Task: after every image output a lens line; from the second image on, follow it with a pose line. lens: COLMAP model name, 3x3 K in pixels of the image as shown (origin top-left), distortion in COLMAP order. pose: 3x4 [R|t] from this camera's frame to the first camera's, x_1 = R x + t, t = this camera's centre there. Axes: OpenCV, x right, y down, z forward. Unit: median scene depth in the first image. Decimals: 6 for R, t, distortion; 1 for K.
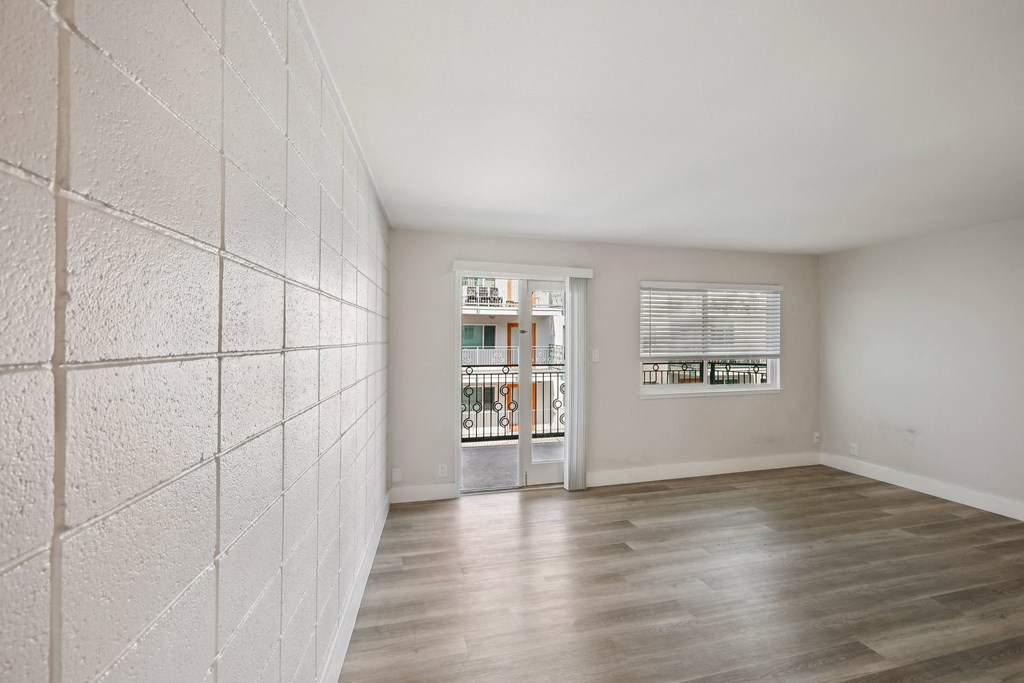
lens RADIAL K [[486.8, 0, 515.5], [0, 486.8, 328.4], [0, 0, 1]] dist [-0.002827, 0.000046]
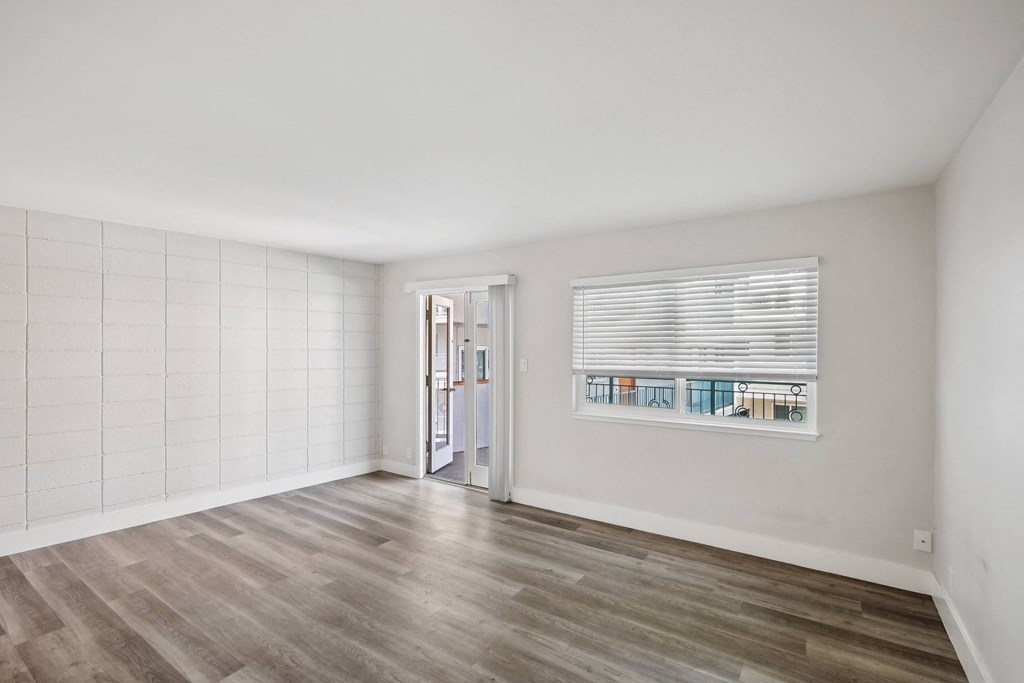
lens RADIAL K [[471.6, 0, 512.0], [0, 471.6, 341.5], [0, 0, 1]] dist [-0.002381, -0.000445]
pose [[0.626777, -0.009597, -0.779140, 0.864062], [0.011333, 0.999931, -0.003200, 0.012996], [0.779116, -0.006825, 0.626842, 0.414068]]
